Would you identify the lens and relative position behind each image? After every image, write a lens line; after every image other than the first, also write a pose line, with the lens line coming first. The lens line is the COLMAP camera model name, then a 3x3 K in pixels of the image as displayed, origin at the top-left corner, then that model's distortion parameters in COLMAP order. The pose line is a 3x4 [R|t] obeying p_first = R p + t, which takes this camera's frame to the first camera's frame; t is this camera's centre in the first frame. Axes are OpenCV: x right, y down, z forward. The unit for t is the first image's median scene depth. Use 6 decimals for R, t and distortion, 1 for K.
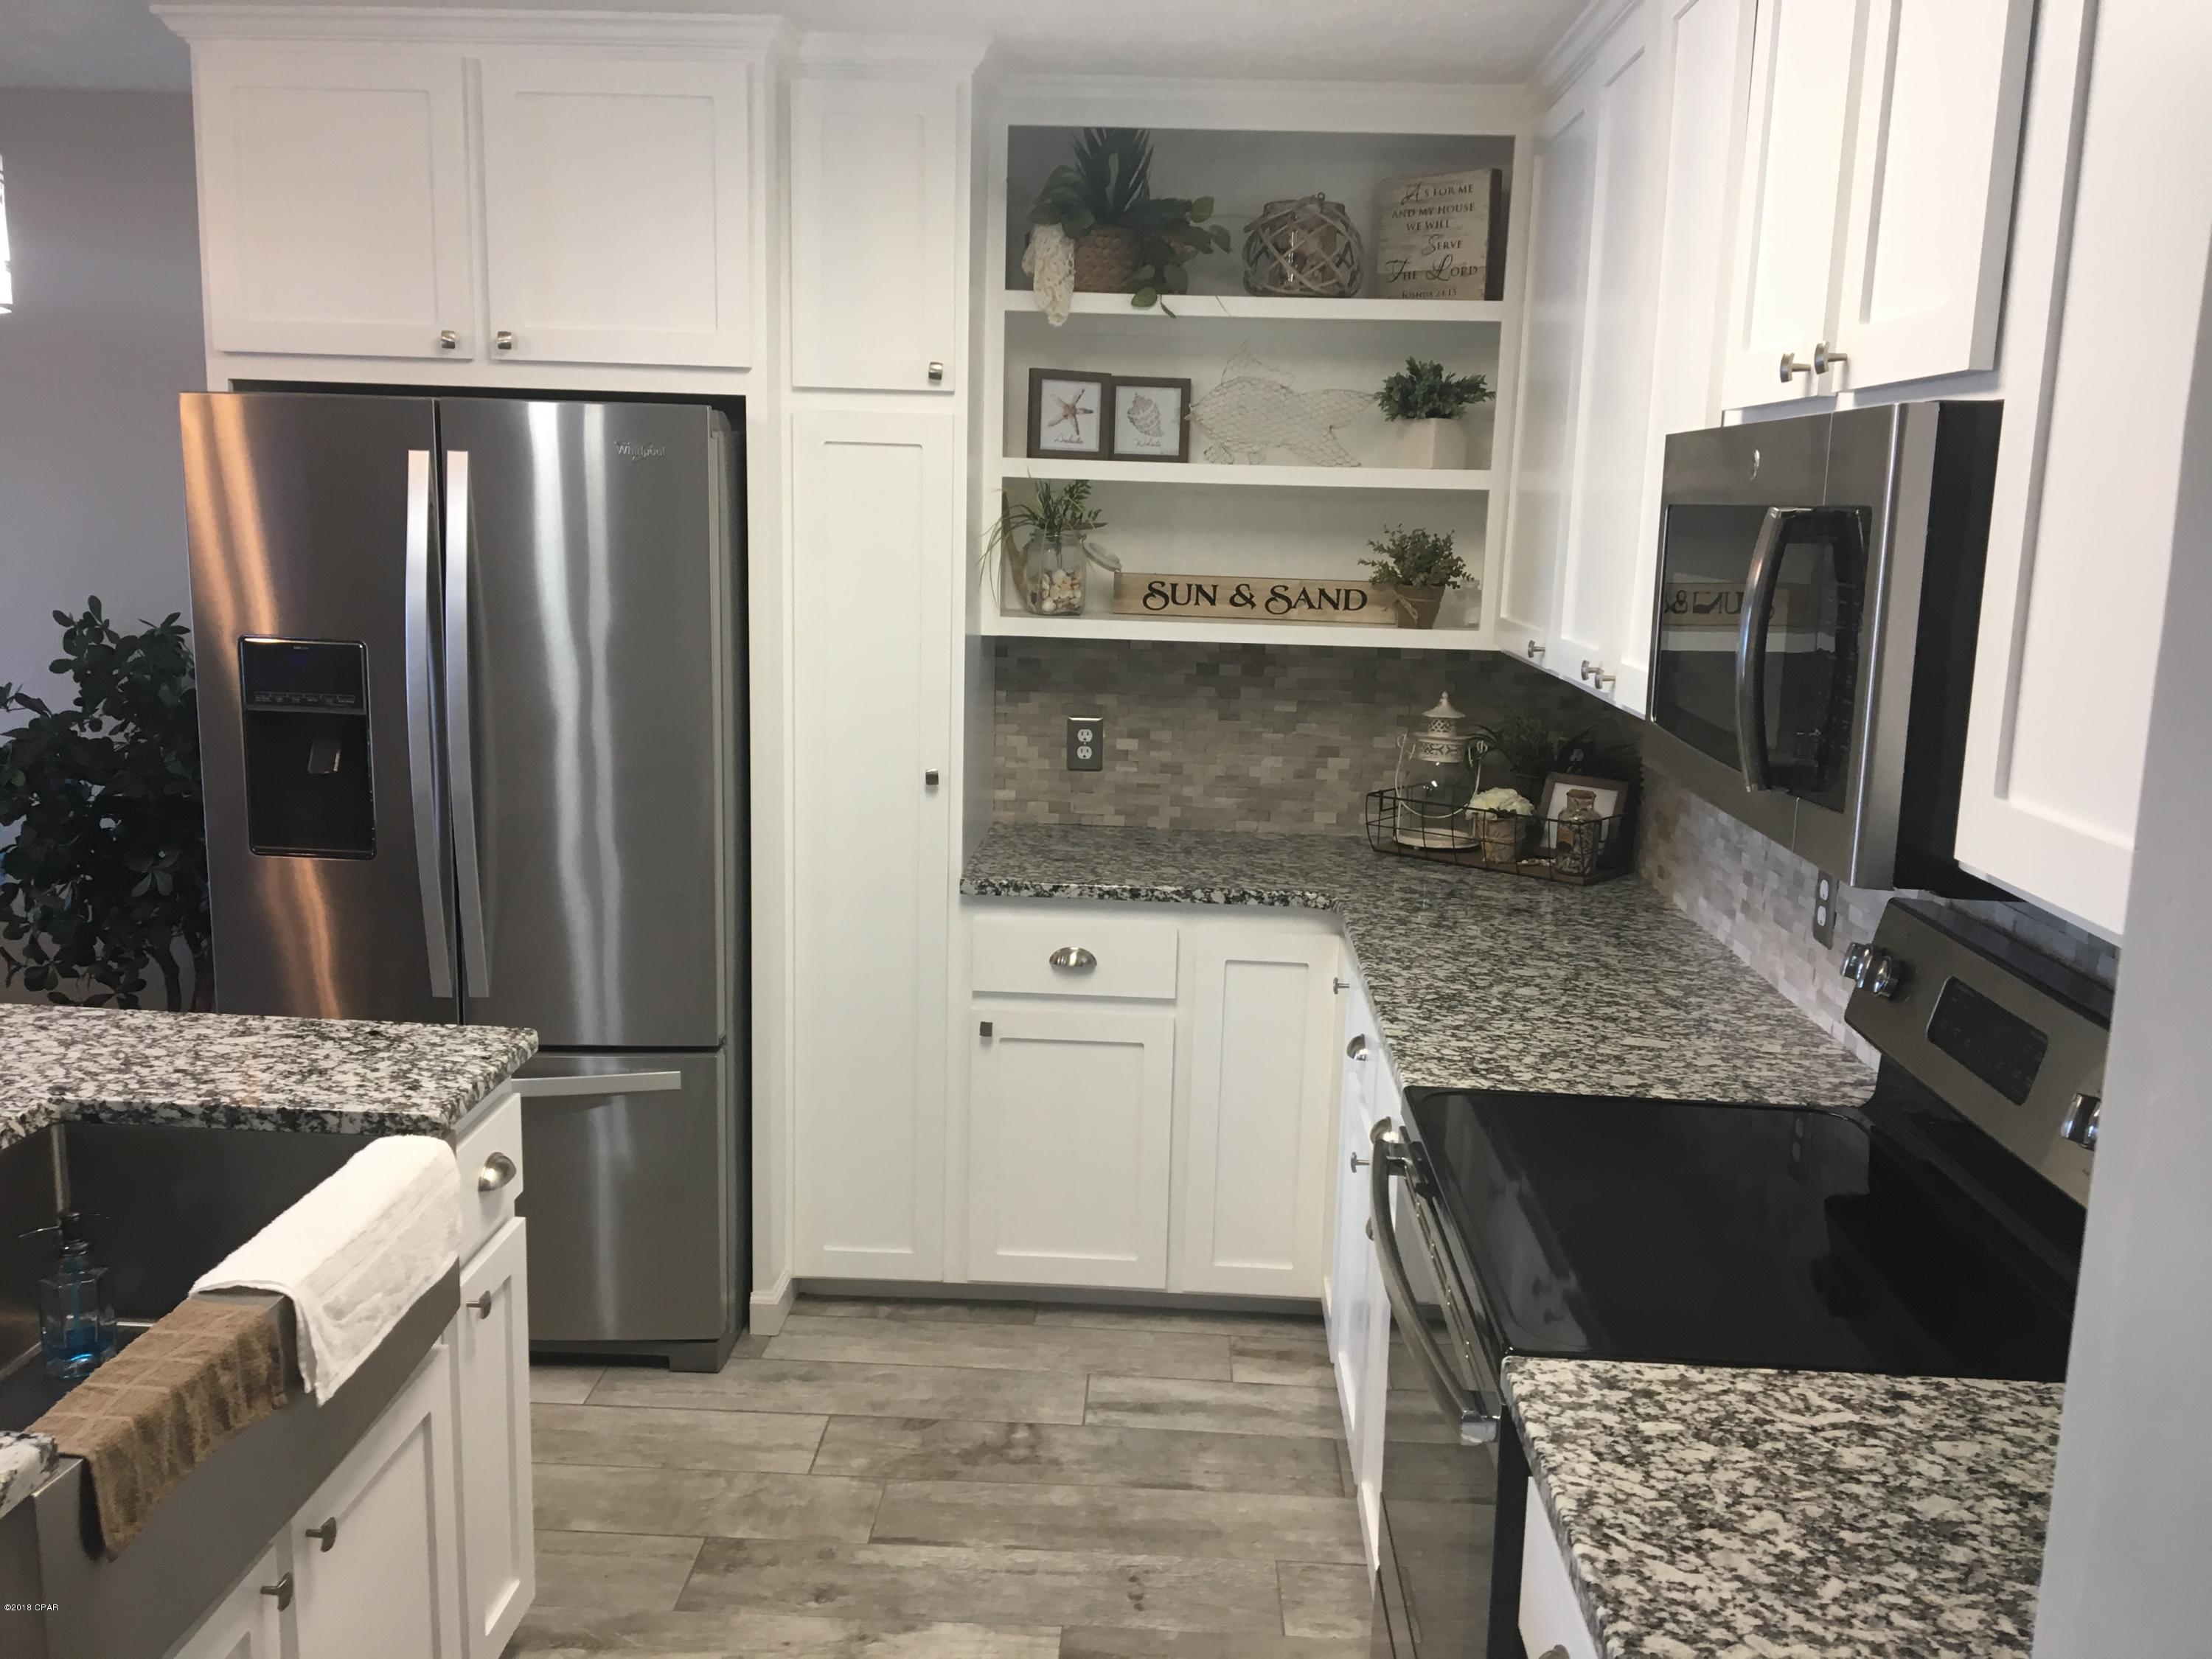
lens RADIAL K [[1858.1, 0, 1099.4], [0, 1858.1, 830.4], [0, 0, 1]] dist [0.092919, -0.150775]
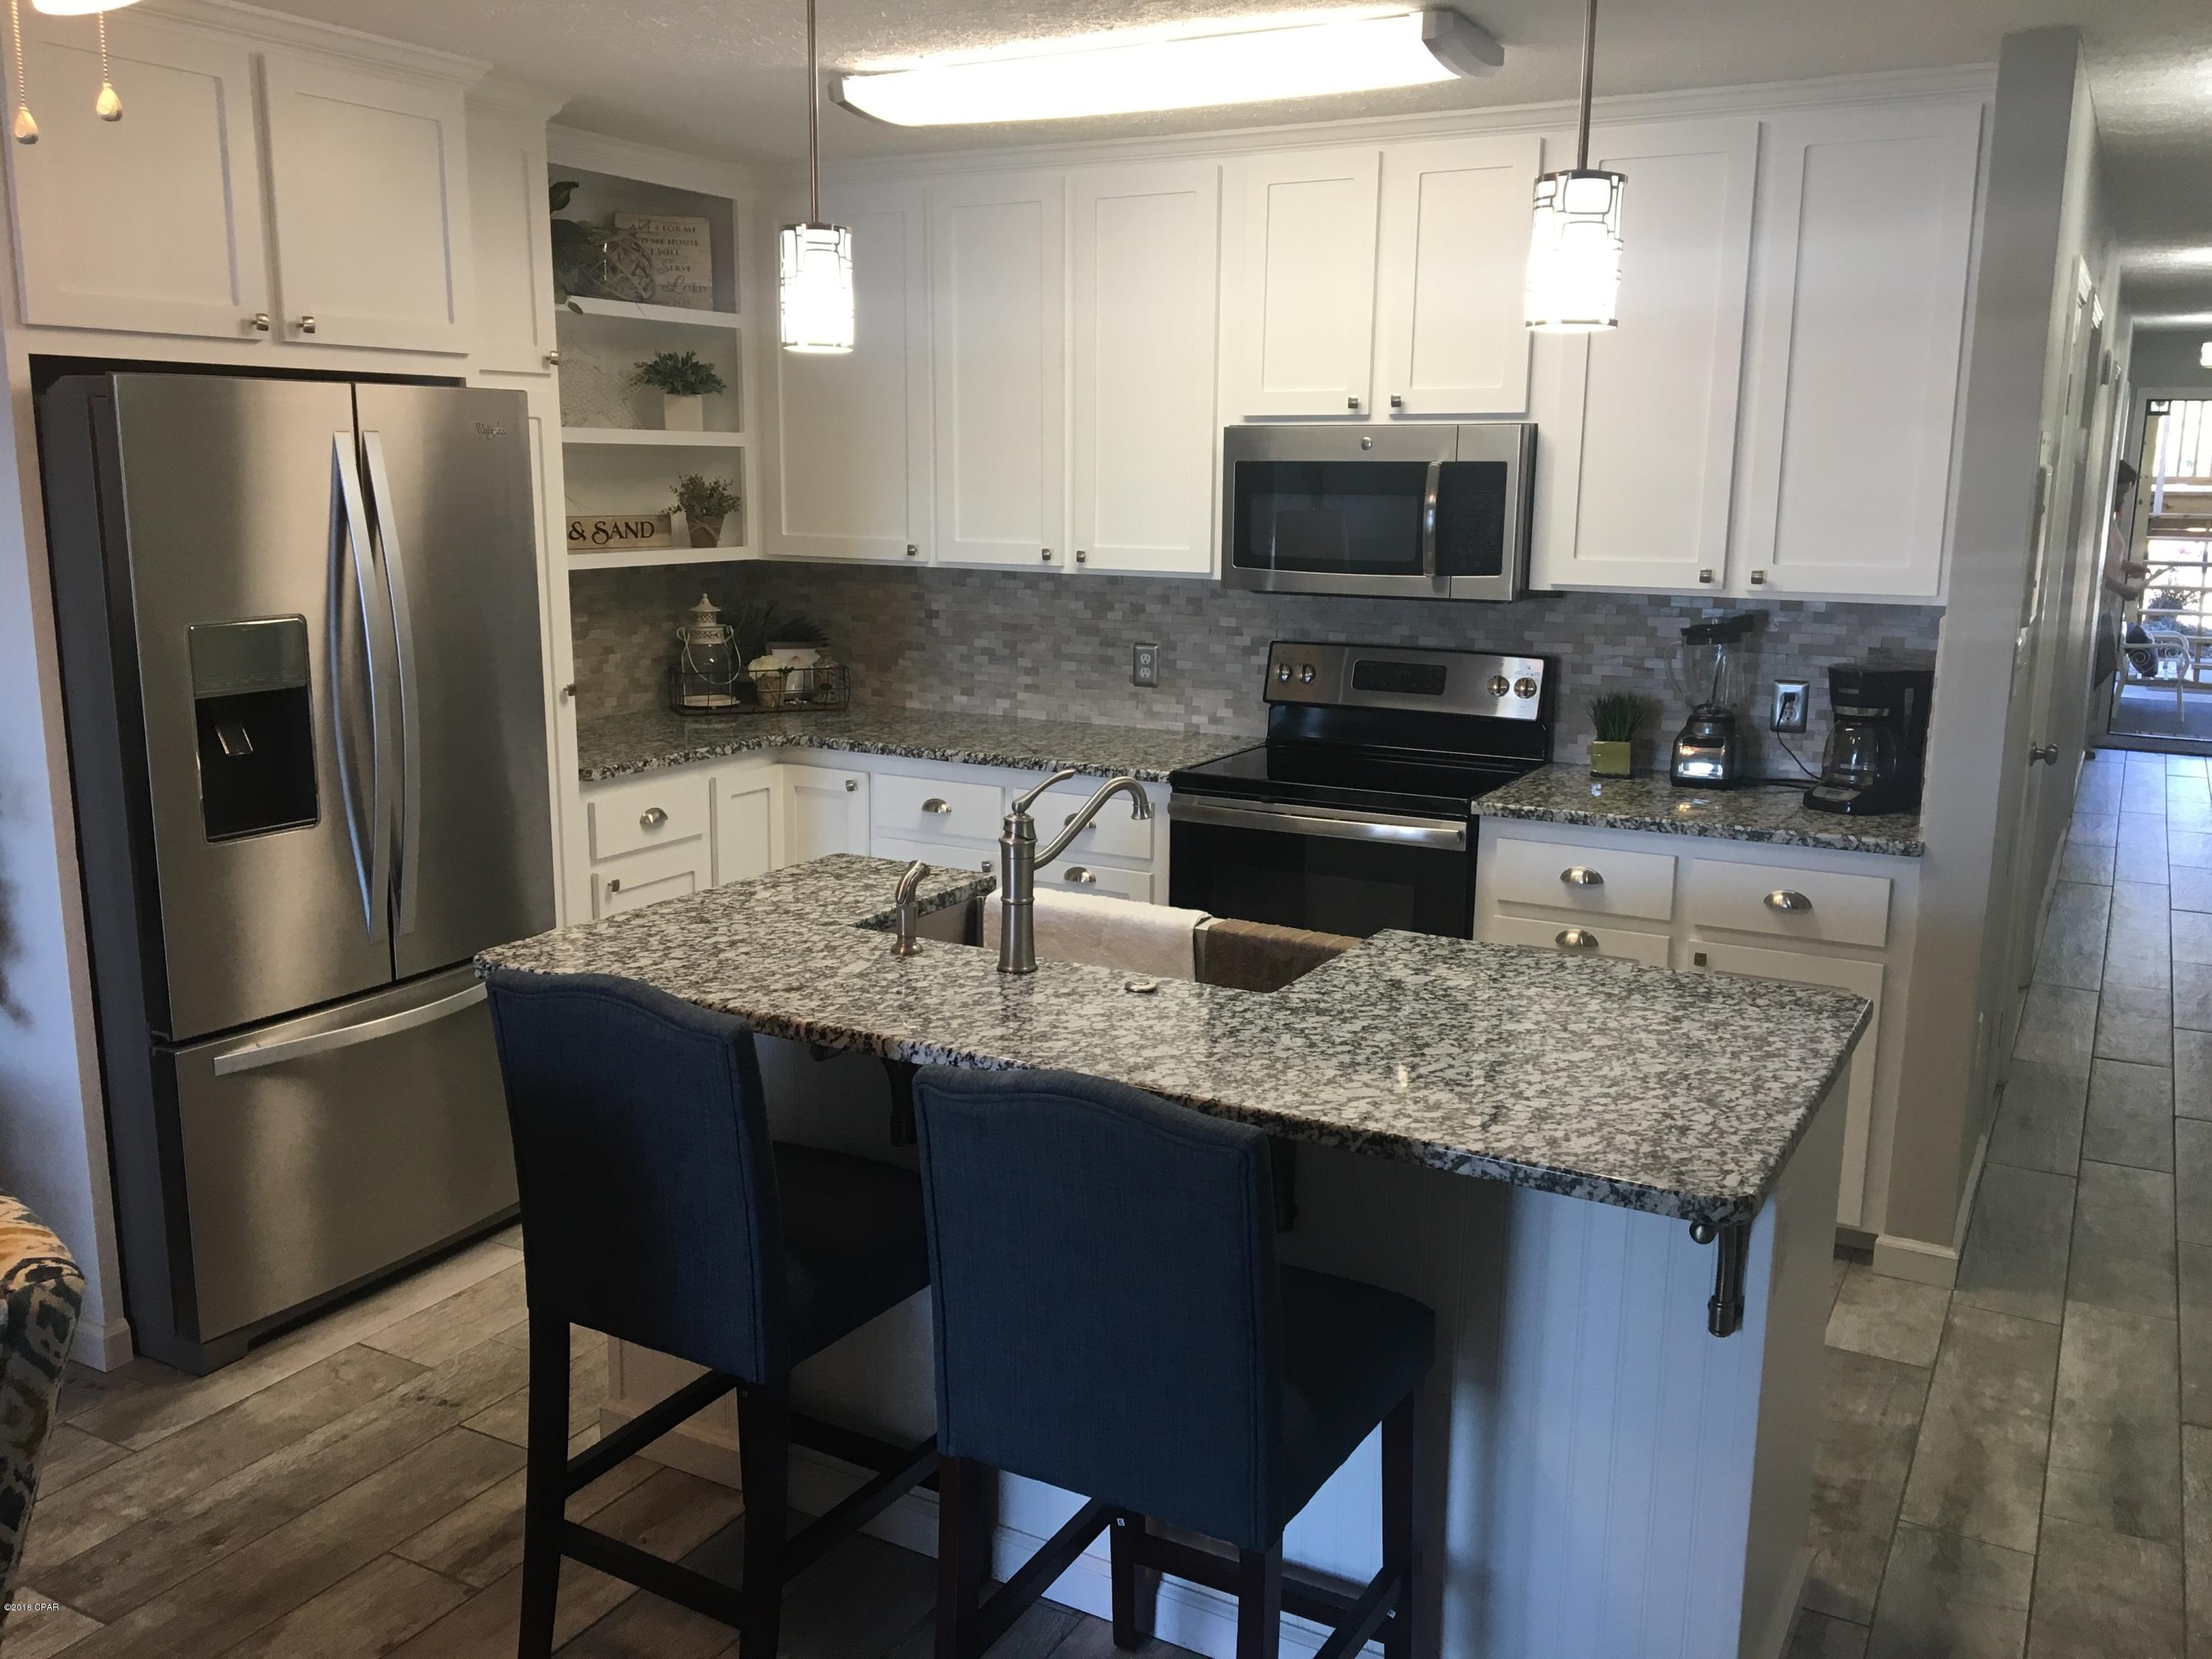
lens RADIAL K [[1858.1, 0, 1099.4], [0, 1858.1, 830.4], [0, 0, 1]] dist [0.092919, -0.150775]
pose [[0.447920, -0.198154, 0.871839, -1.021287], [0.161825, 0.976993, 0.138914, -0.052696], [-0.879307, 0.078863, 0.469681, 0.119553]]
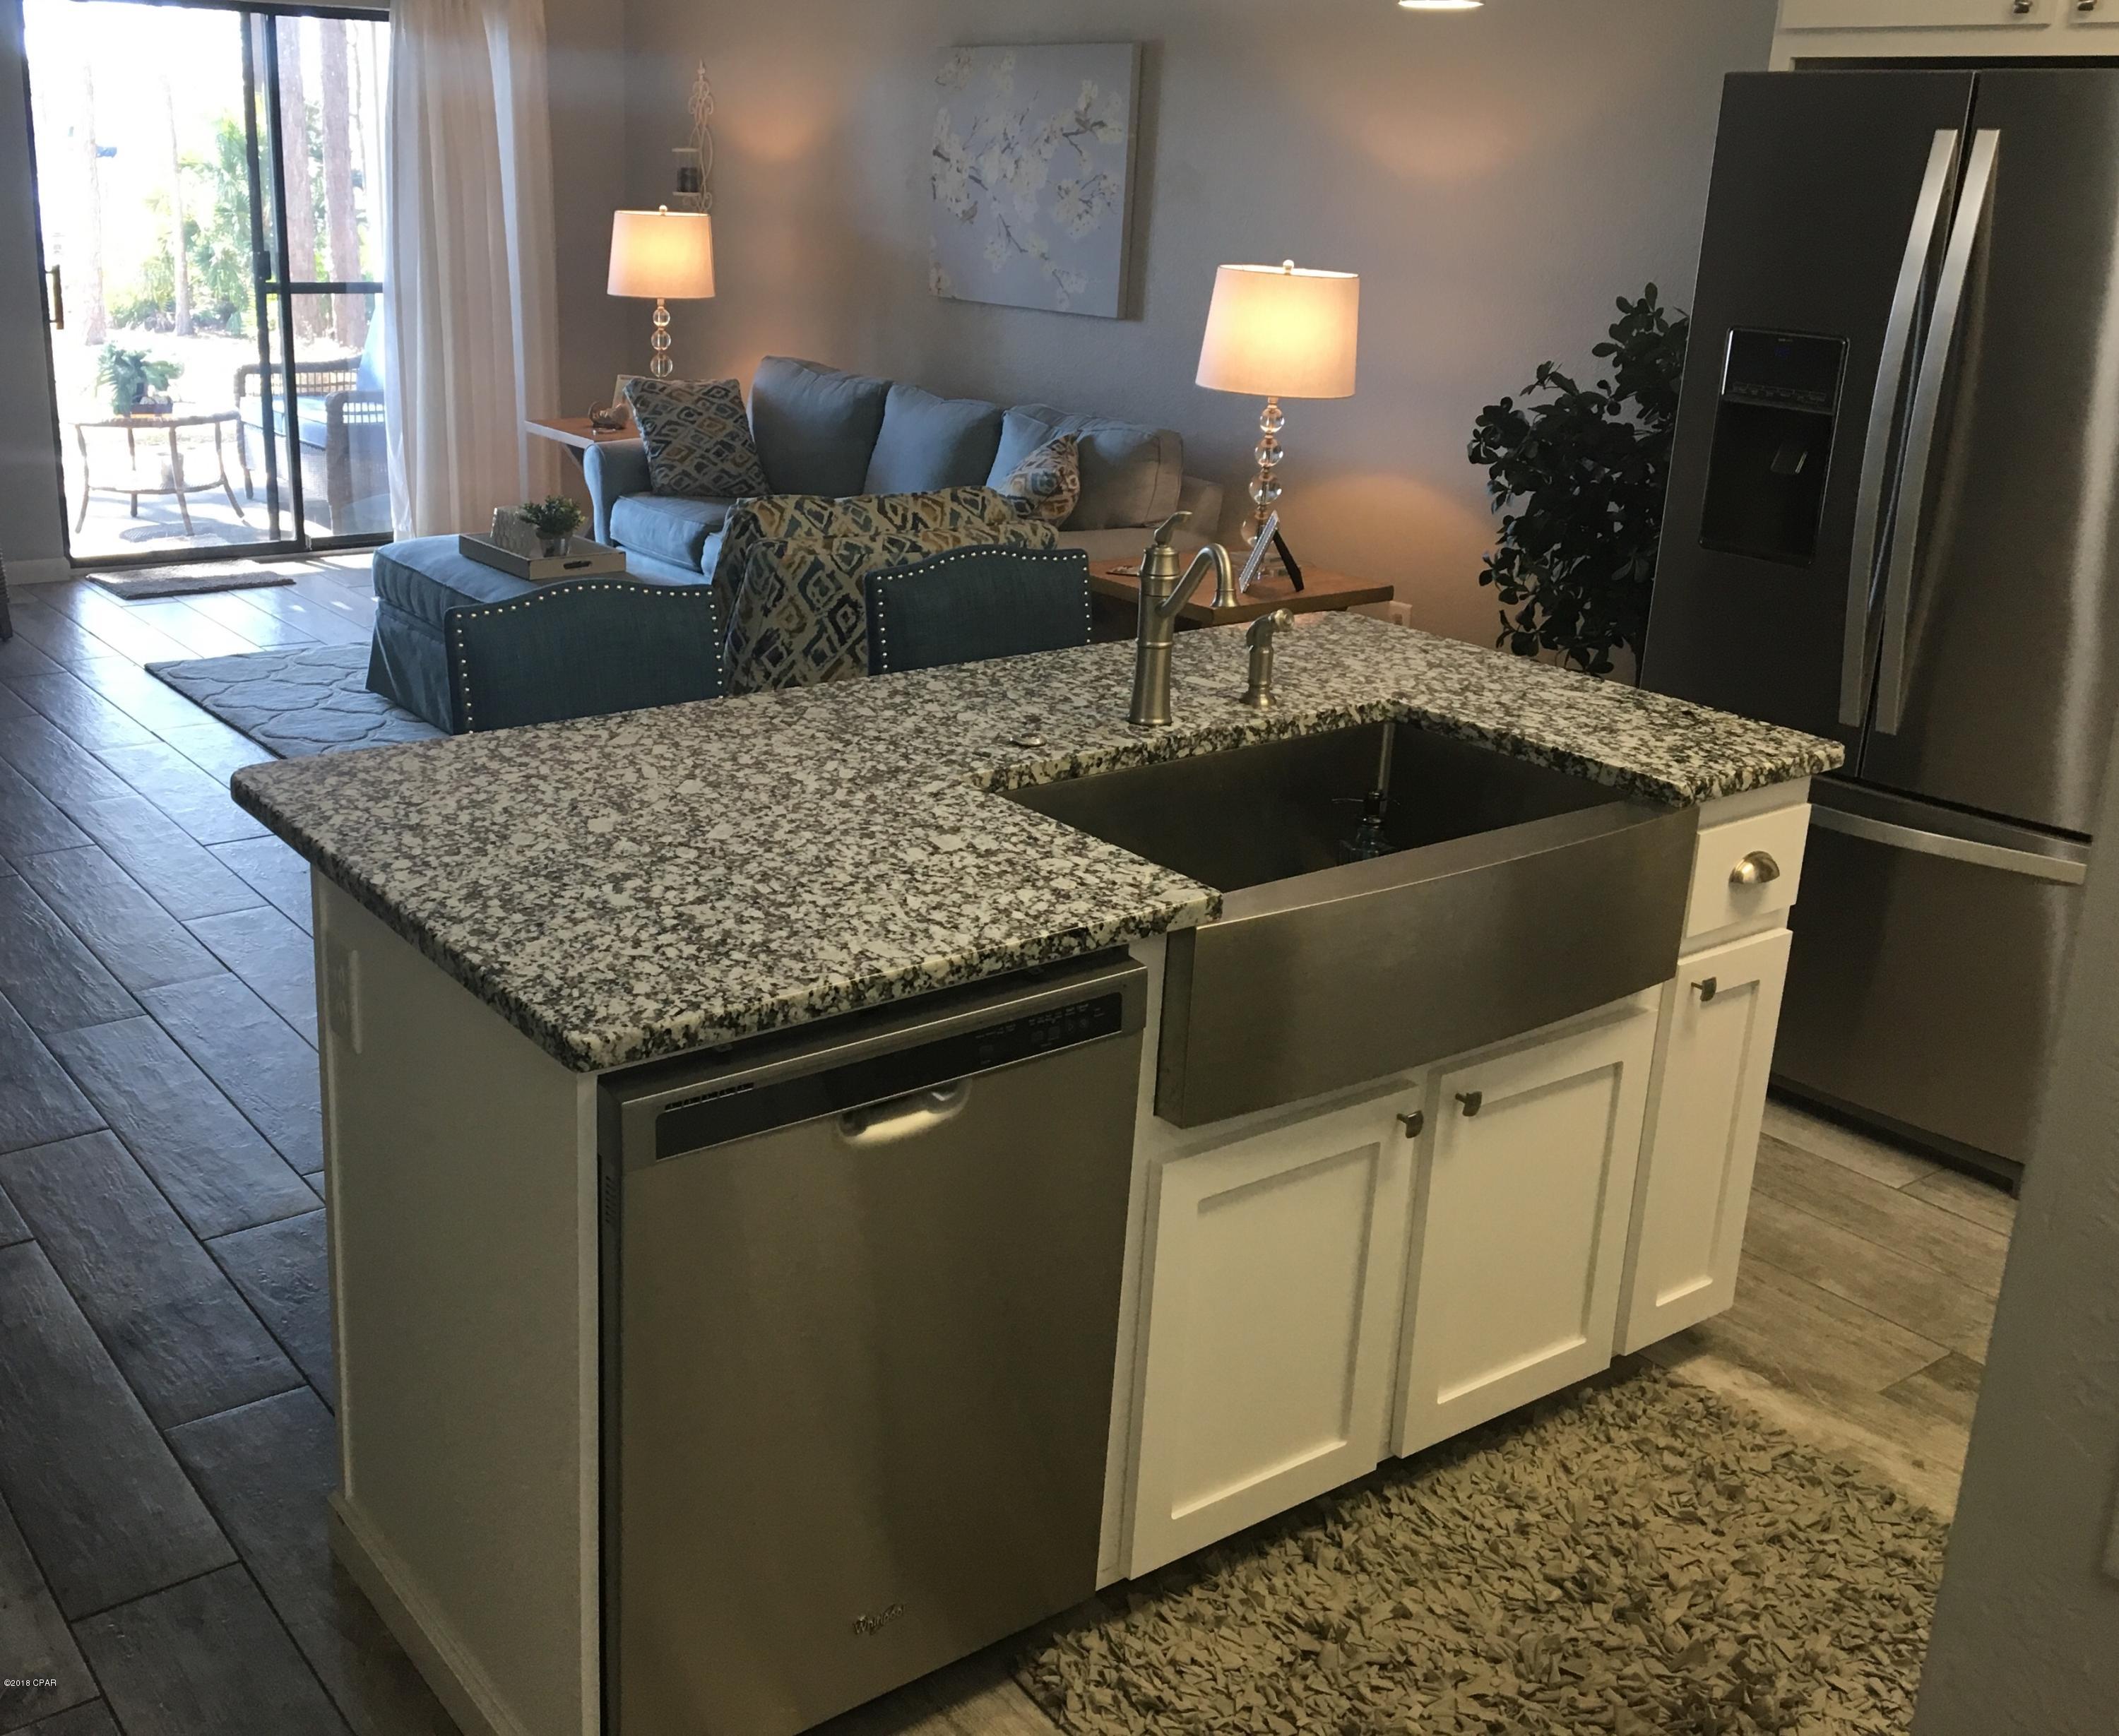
lens RADIAL K [[2125.9, 0, 861.0], [0, 2125.9, 791.0], [0, 0, 1]] dist [0.099877, -0.170084]
pose [[0.601280, 0.223973, -0.767006, 0.174114], [-0.153325, 0.974414, 0.164342, 0.018228], [0.784190, 0.018786, 0.620237, -0.052346]]
